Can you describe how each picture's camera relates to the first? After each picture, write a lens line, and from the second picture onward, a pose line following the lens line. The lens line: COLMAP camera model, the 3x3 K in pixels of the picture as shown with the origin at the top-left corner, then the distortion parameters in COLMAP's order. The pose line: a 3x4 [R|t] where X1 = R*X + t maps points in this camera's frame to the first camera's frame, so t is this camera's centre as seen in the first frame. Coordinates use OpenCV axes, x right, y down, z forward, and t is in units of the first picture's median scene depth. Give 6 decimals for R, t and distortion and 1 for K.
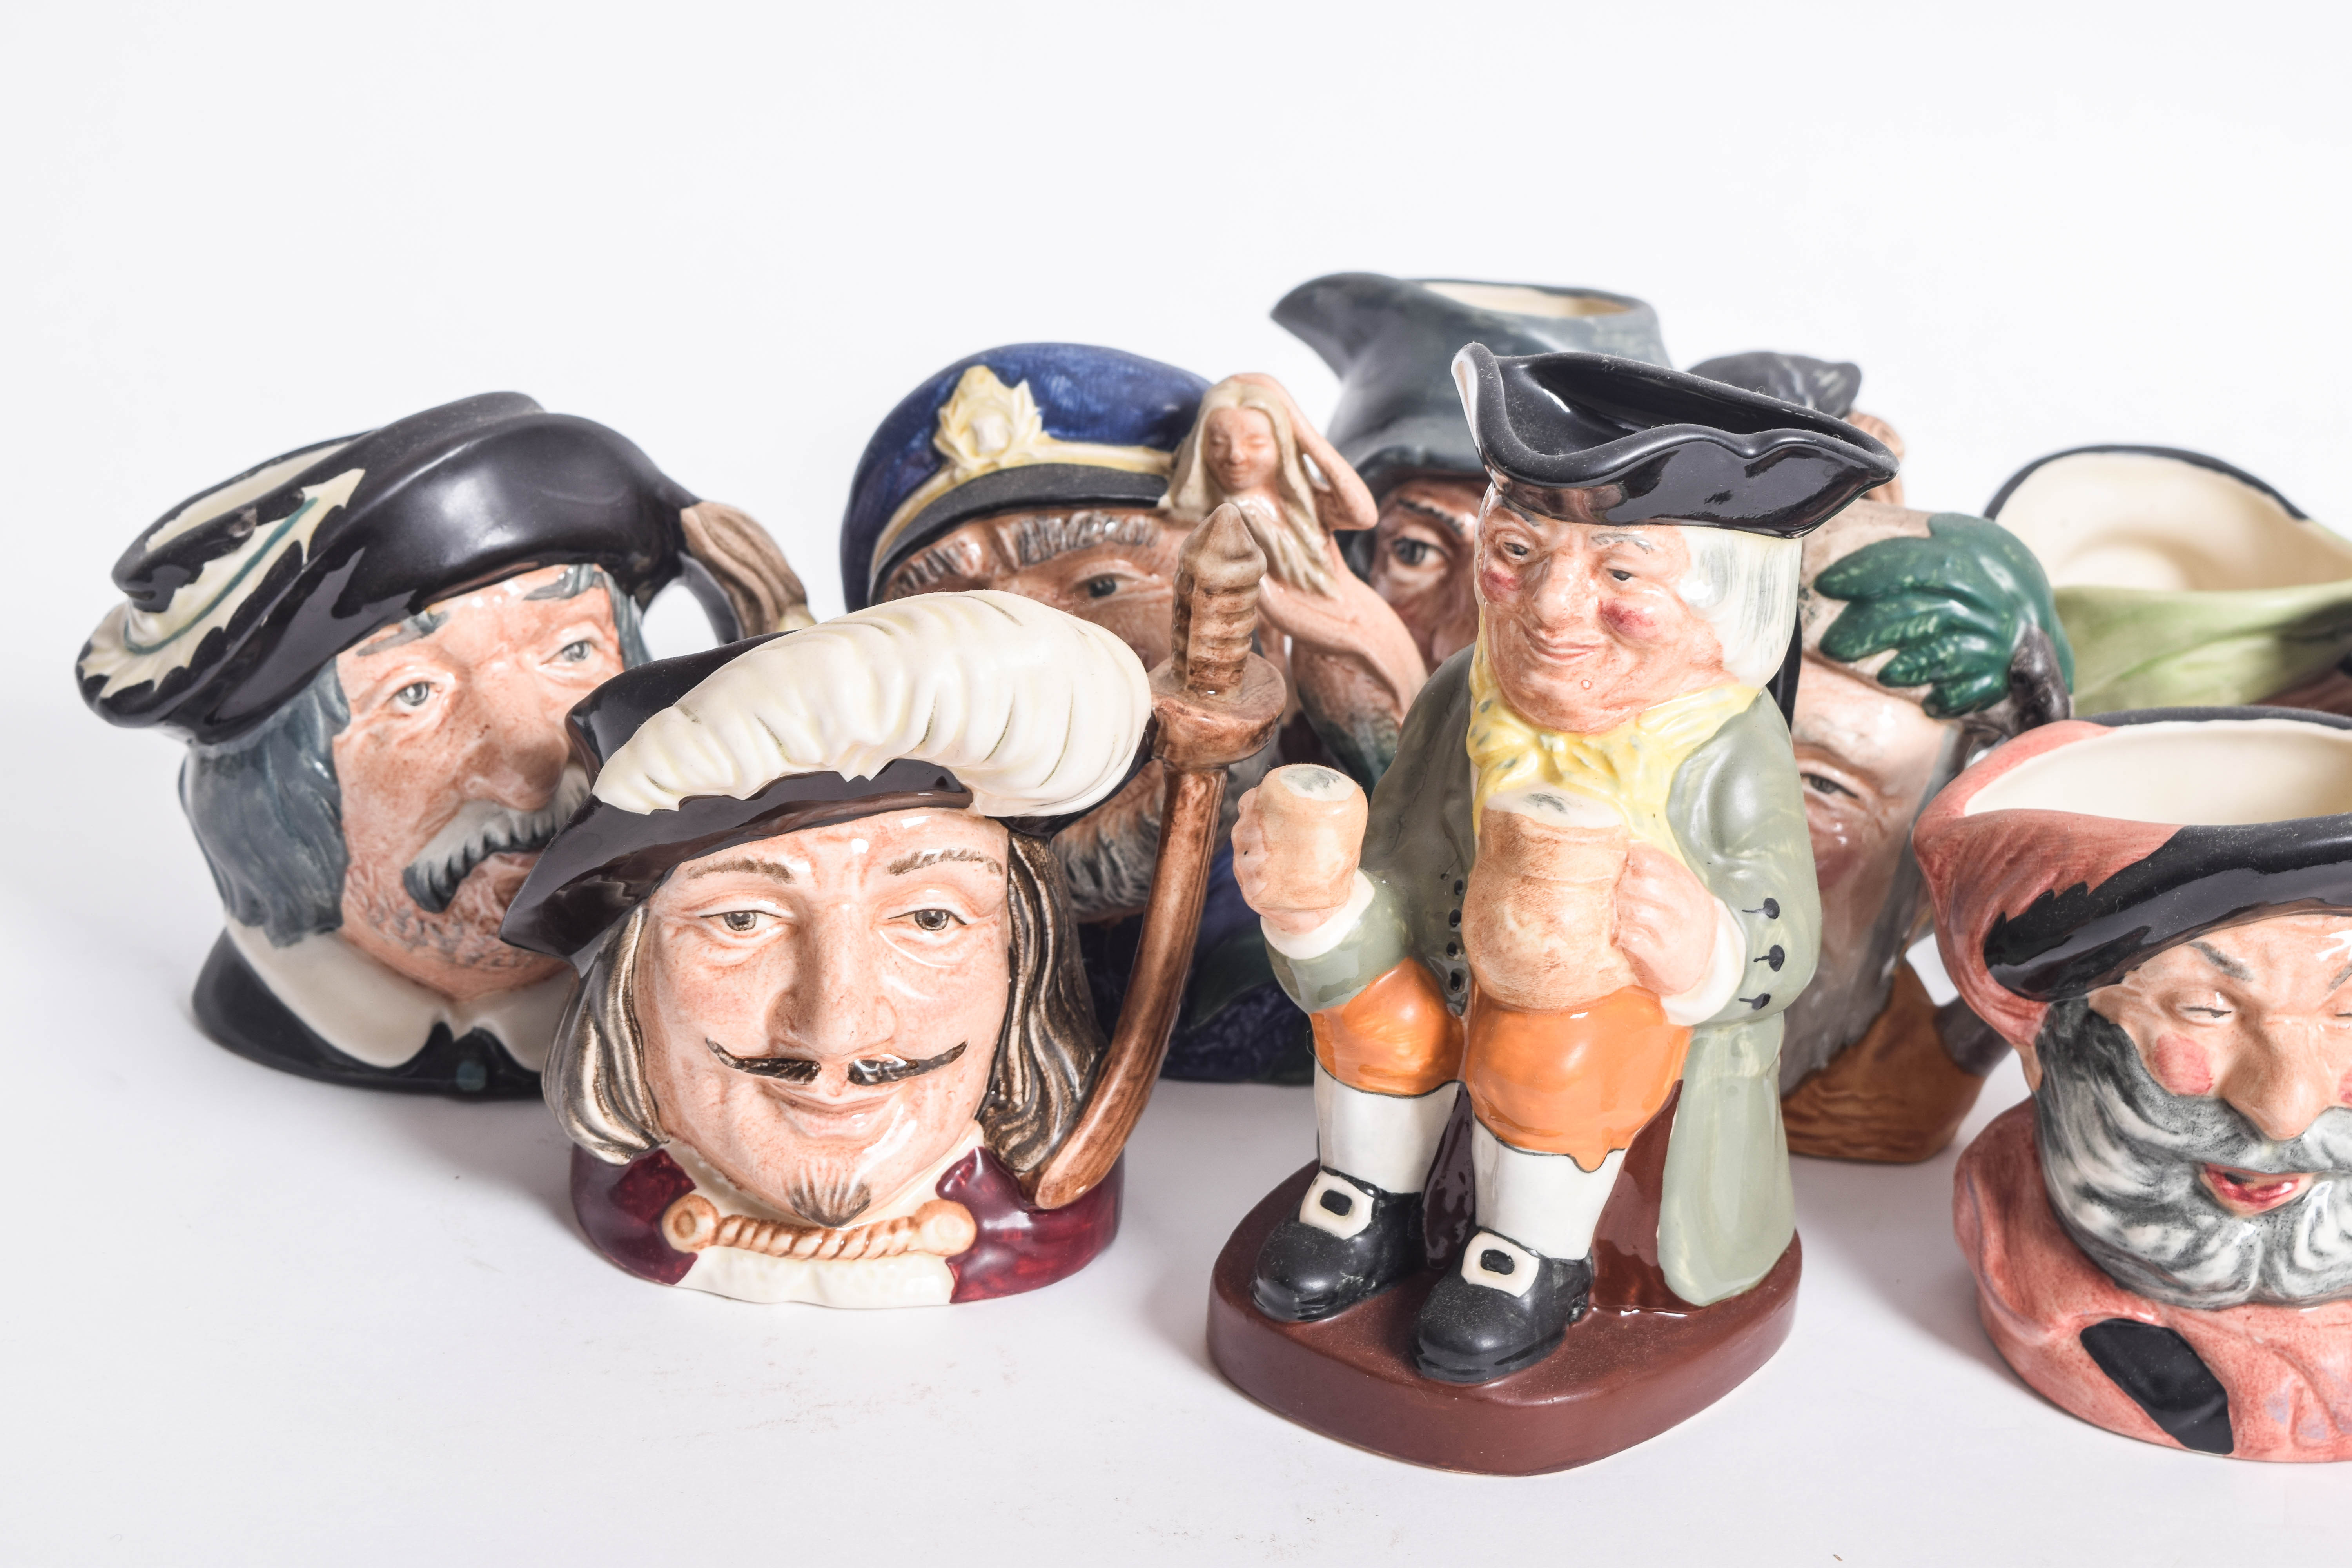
lens RADIAL K [[5060.7, 0, 1190.9], [0, 5060.7, 794.6], [0, 0, 1]] dist [-0.022444, 0.000000]
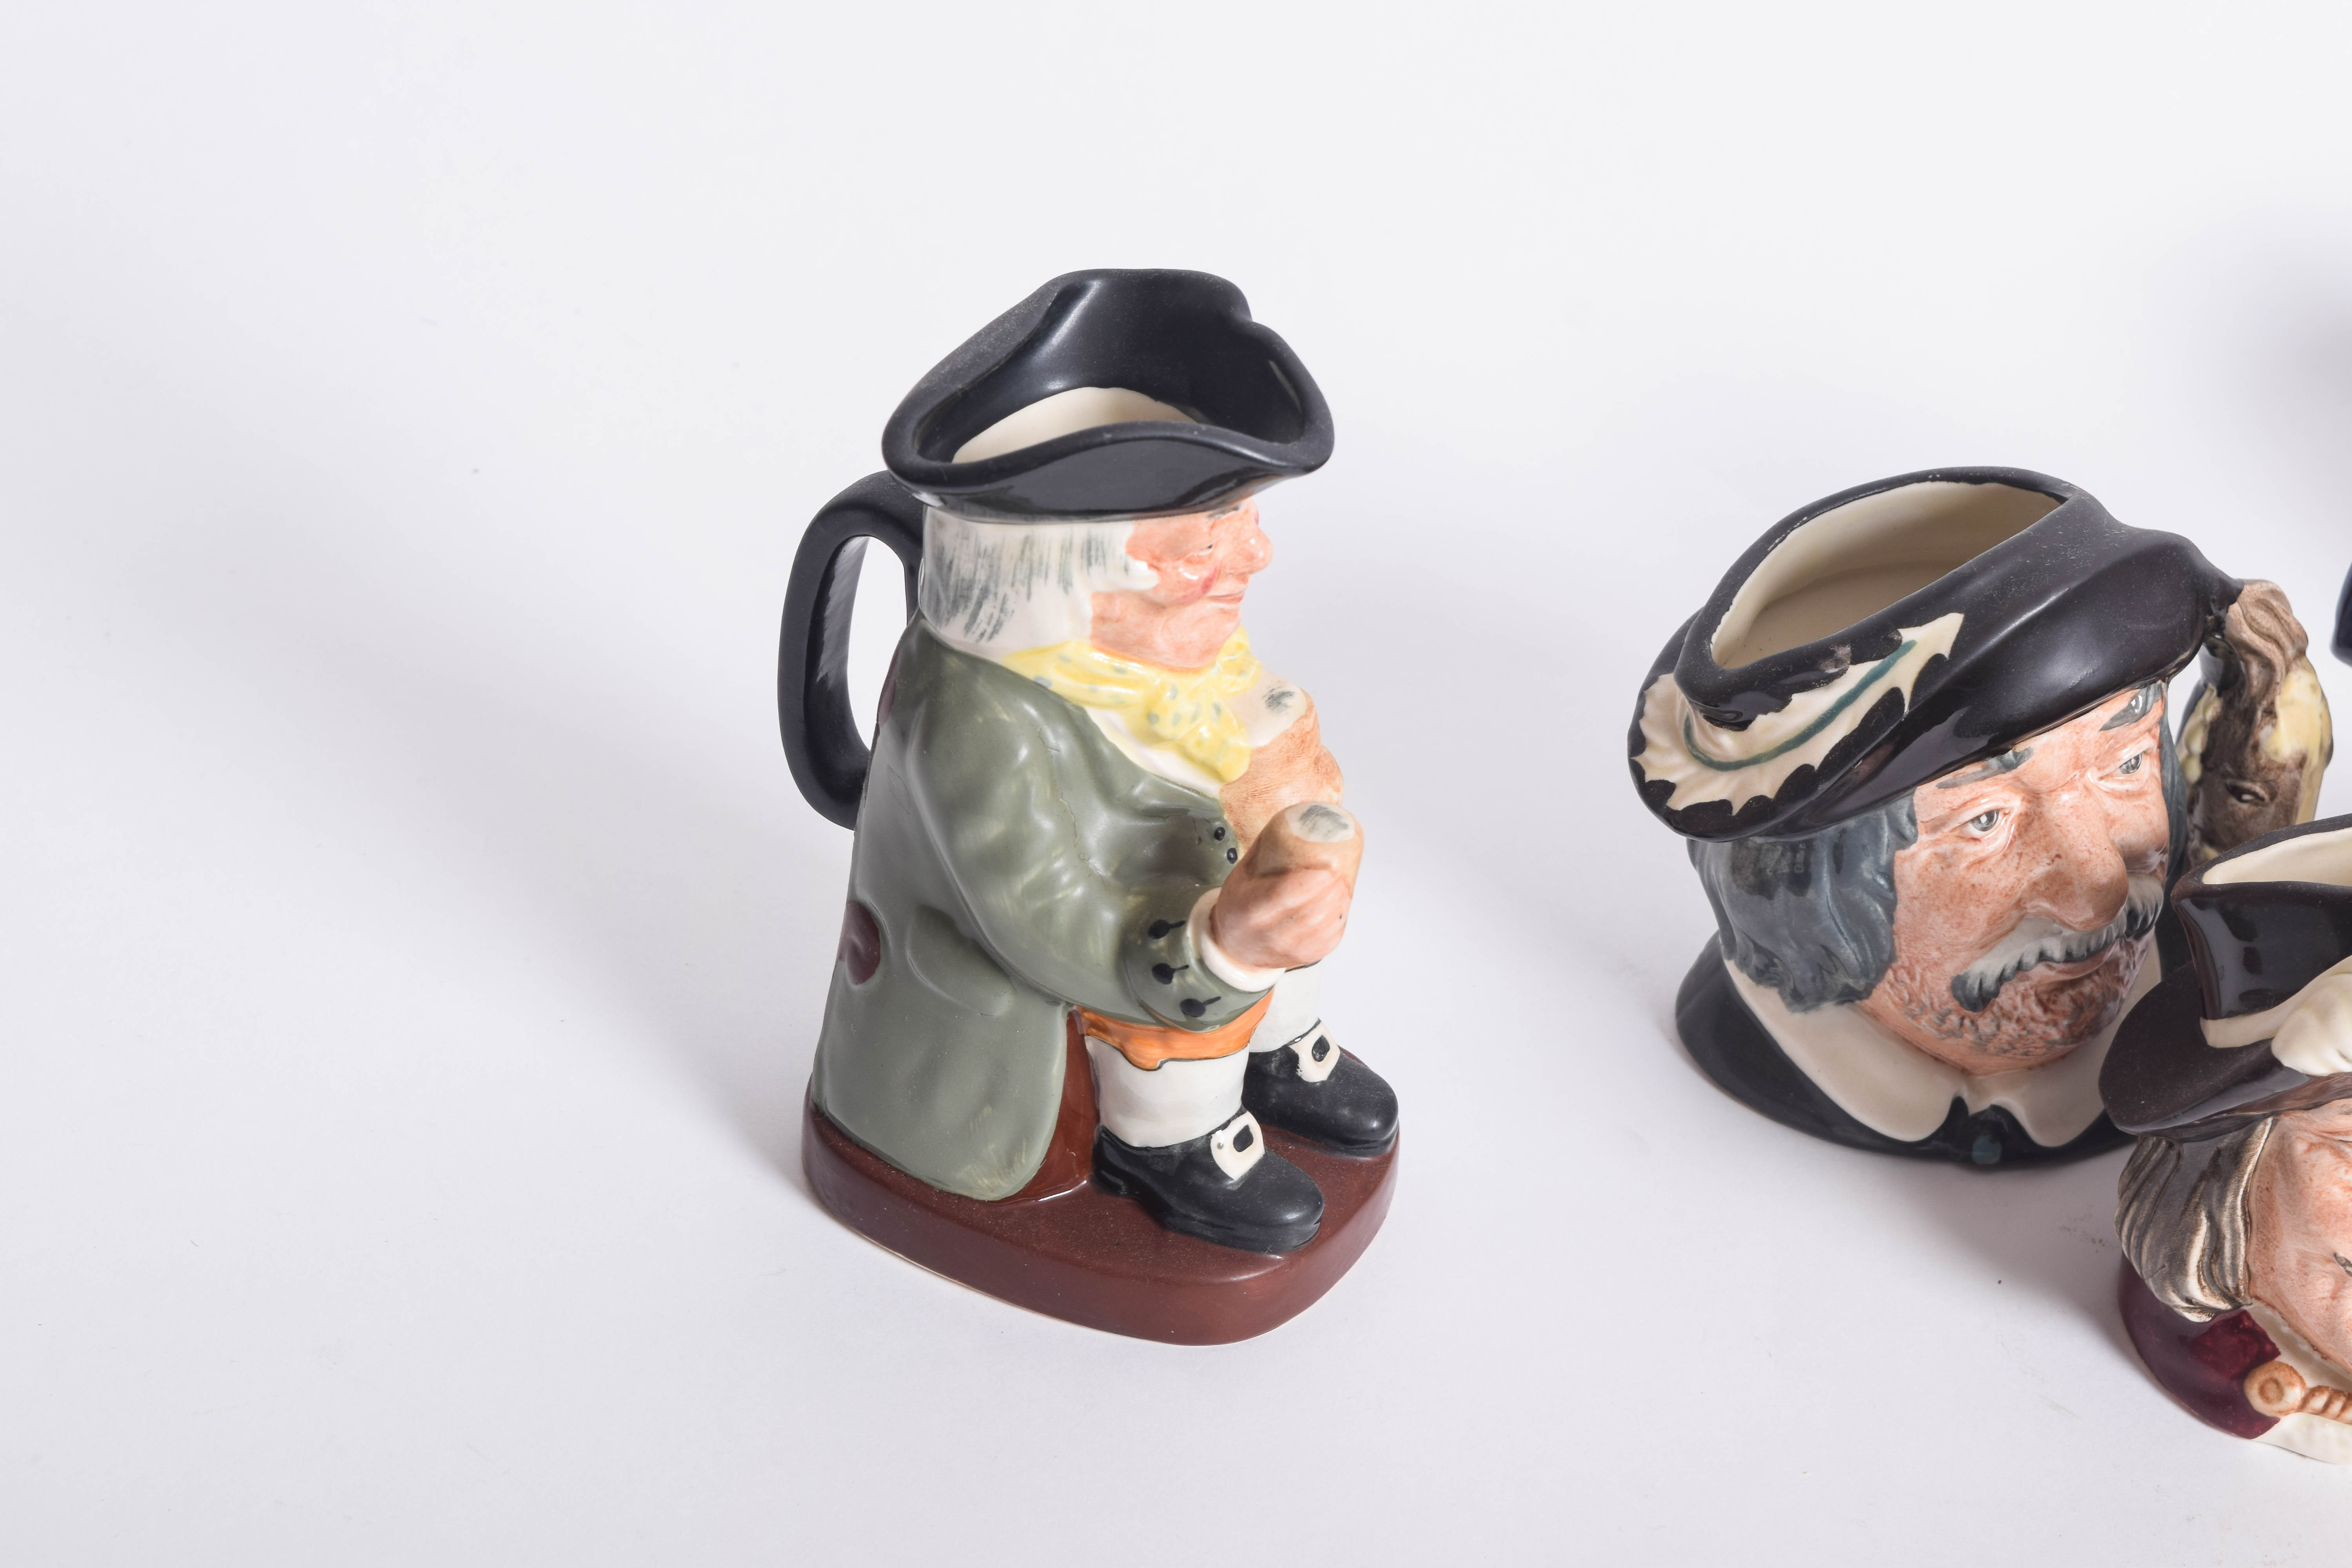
lens RADIAL K [[5405.8, 0, 1178.6], [0, 5405.8, 777.6], [0, 0, 1]] dist [-0.075615, 0.000000]
pose [[0.998159, 0.039457, -0.046057, -0.276277], [-0.027122, 0.969667, 0.242920, -0.295945], [0.054244, -0.241224, 0.968952, -0.042515]]
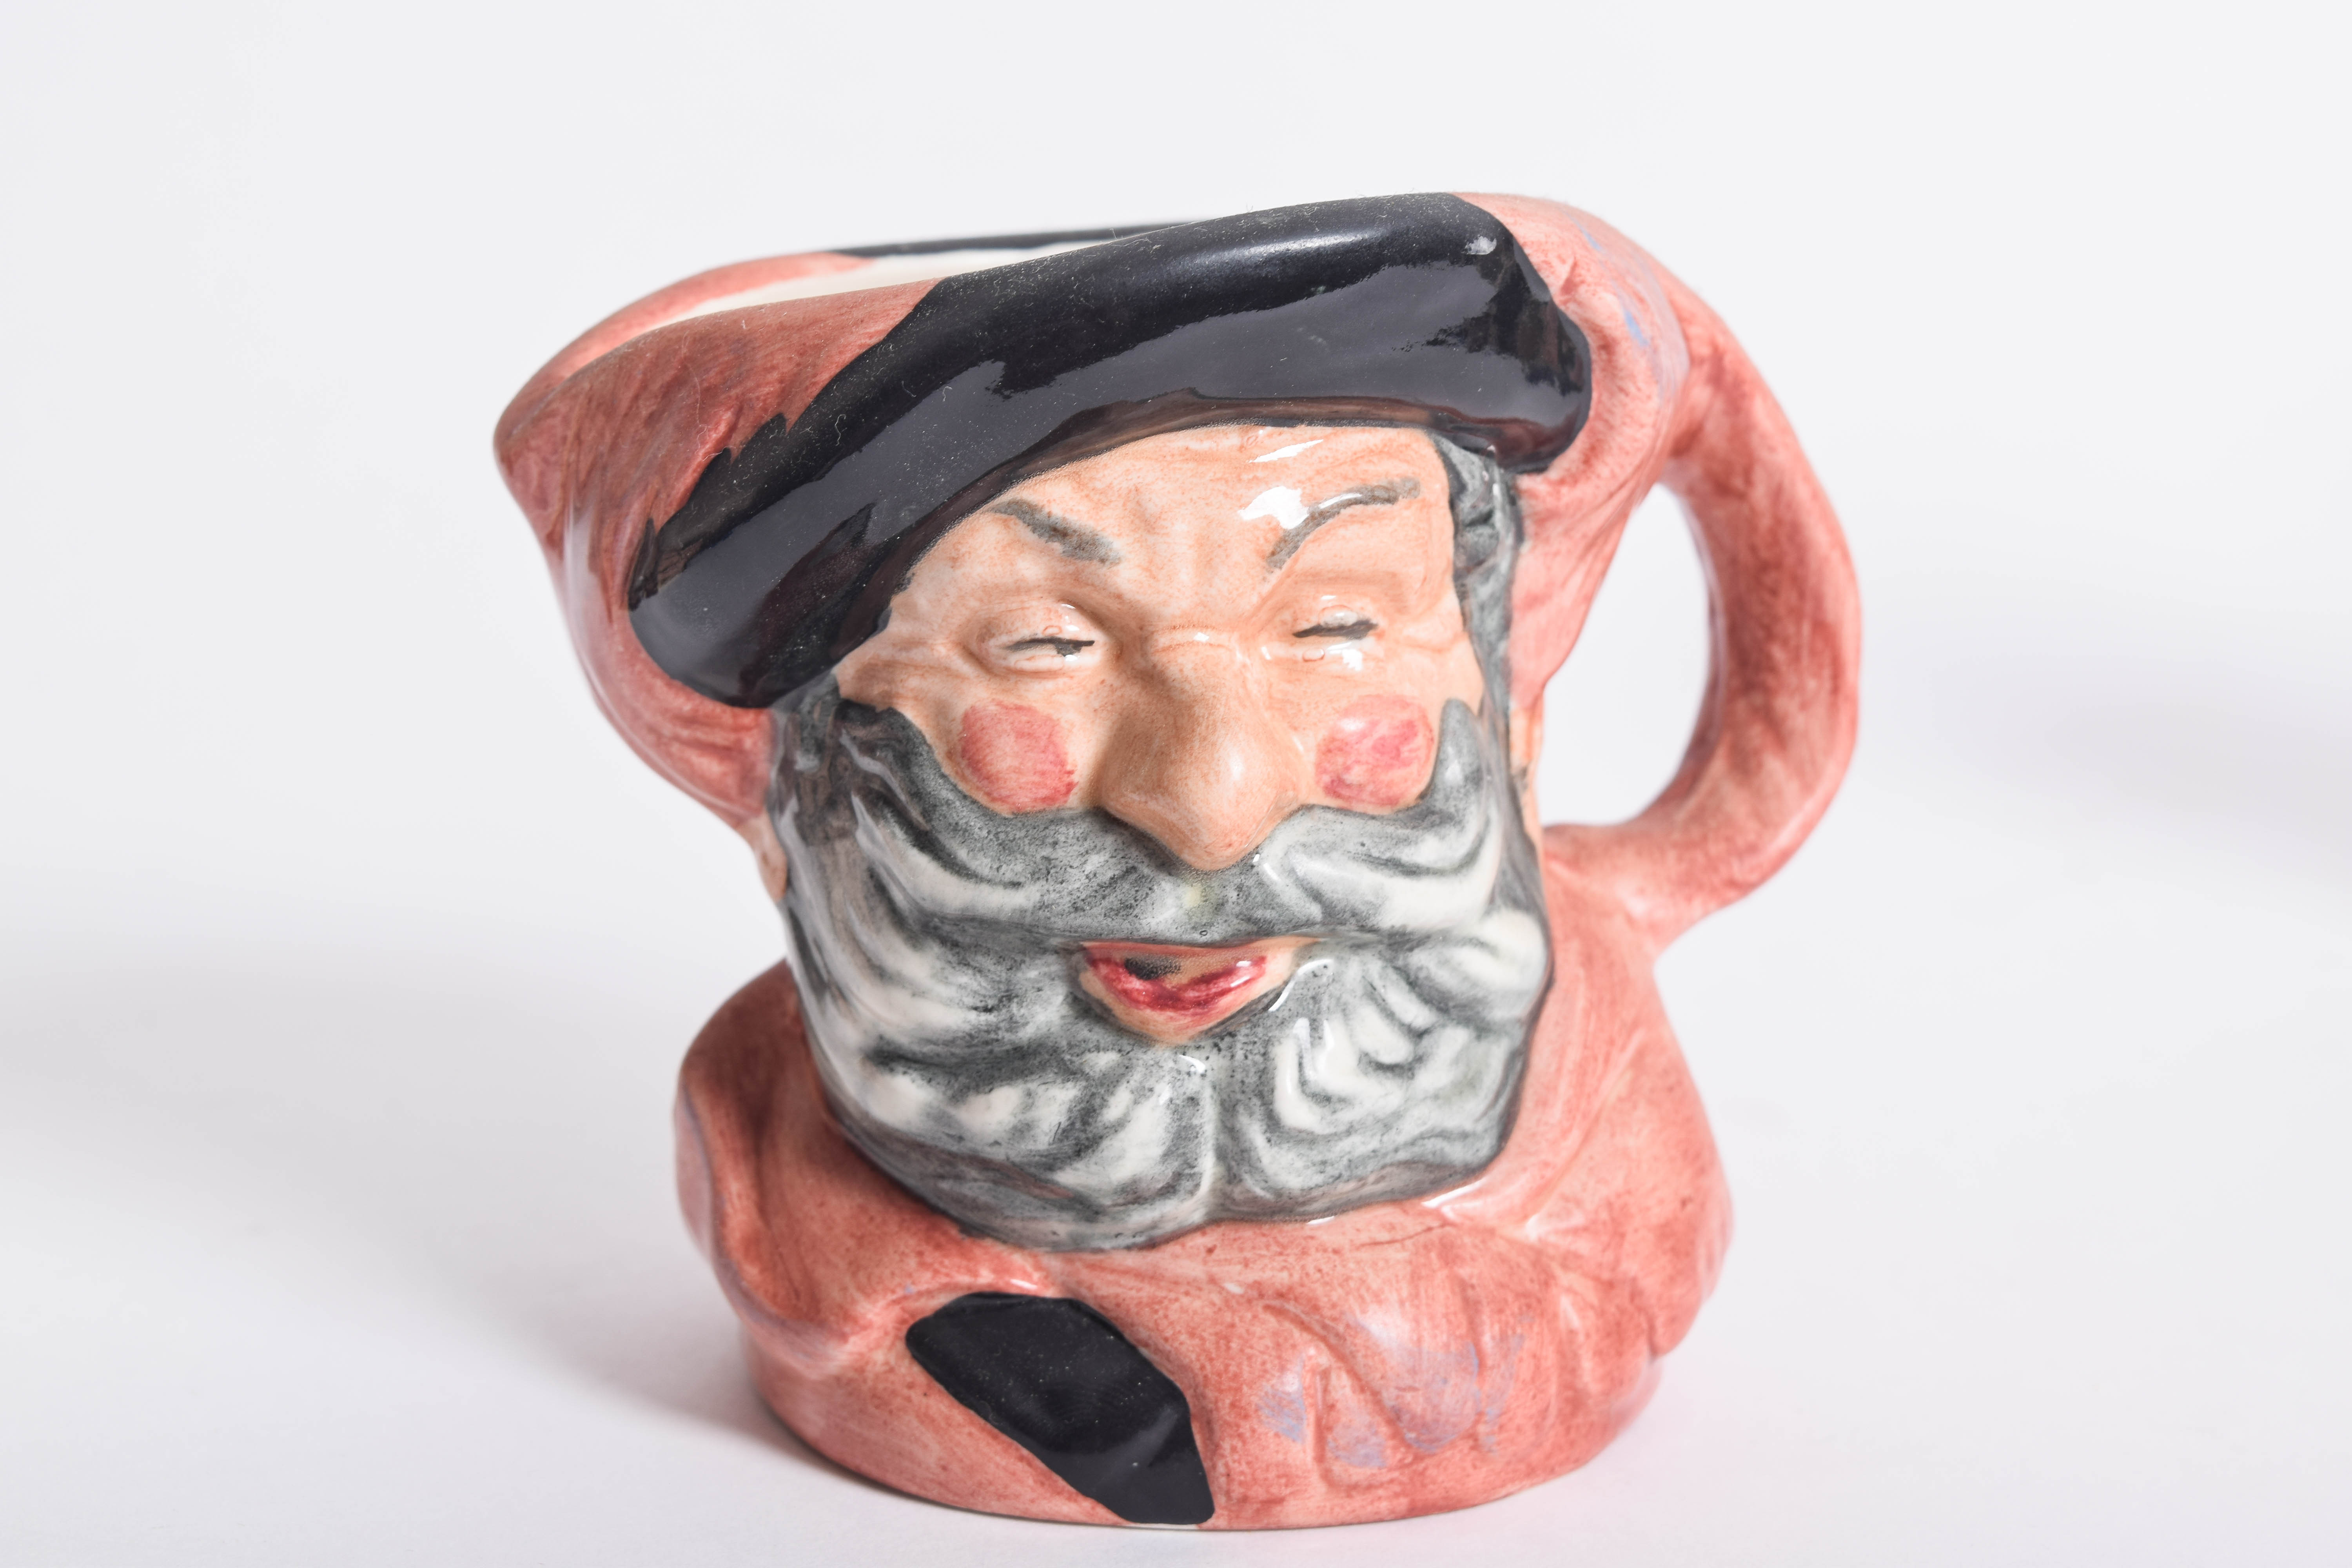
lens RADIAL K [[5405.8, 0, 1176.7], [0, 5405.8, 783.5], [0, 0, 1]] dist [-0.075615, 0.000000]
pose [[0.984713, -0.097078, 0.144622, 0.128163], [0.117463, 0.983185, -0.139823, 0.131144], [-0.128616, 0.154673, 0.979558, 0.443399]]
